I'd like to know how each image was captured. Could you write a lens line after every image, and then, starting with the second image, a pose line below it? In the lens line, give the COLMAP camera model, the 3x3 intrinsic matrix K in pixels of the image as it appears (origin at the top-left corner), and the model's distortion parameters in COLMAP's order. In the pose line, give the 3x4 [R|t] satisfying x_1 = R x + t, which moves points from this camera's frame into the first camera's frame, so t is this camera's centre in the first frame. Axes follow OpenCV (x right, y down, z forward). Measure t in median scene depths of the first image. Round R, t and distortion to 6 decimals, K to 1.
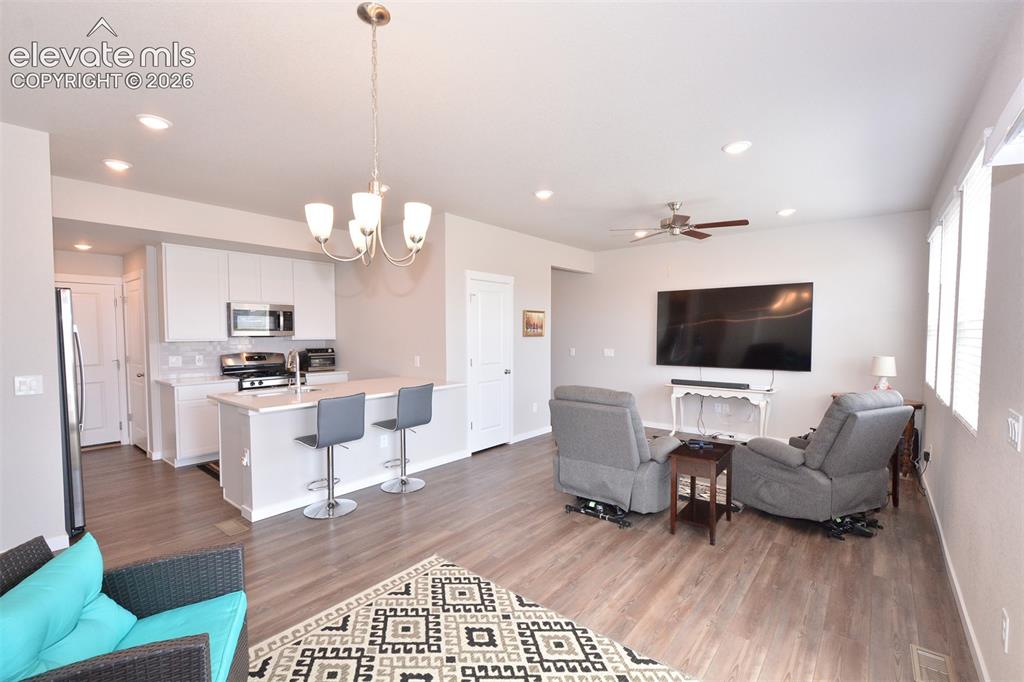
lens RADIAL K [[450.5, 0, 510.7], [0, 450.5, 346.1], [0, 0, 1]] dist [-0.001032, -0.001190]
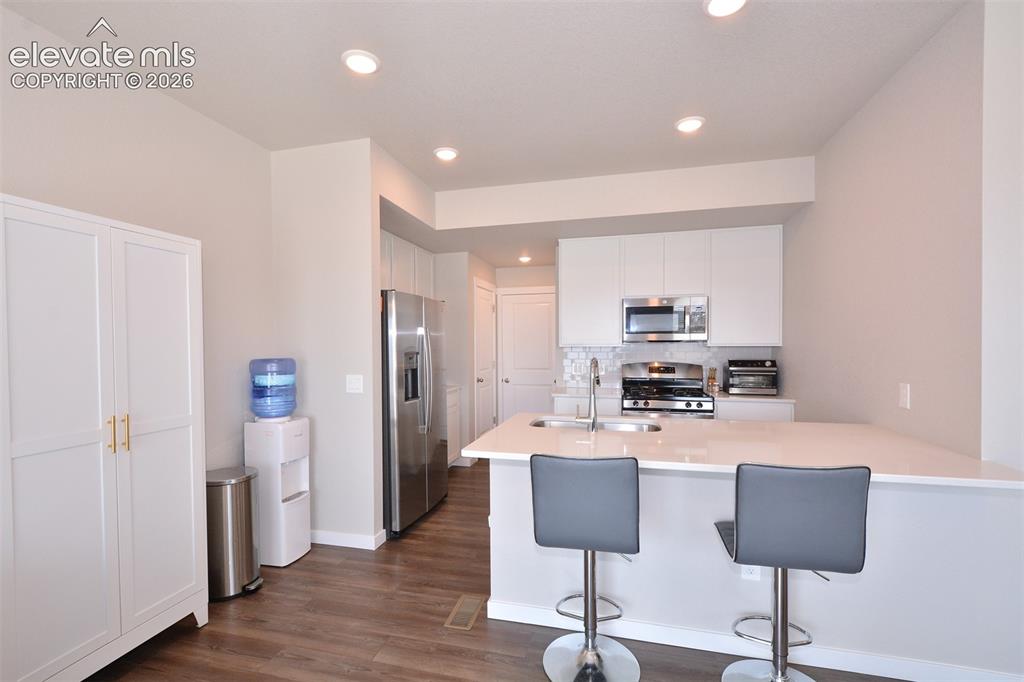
lens RADIAL K [[448.4, 0, 510.0], [0, 448.4, 353.4], [0, 0, 1]] dist [-0.000879, -0.000069]
pose [[0.413124, 0.004102, -0.910665, 0.015207], [-0.030346, 0.999497, -0.009264, 0.020522], [0.910169, 0.031462, 0.413041, 0.710113]]
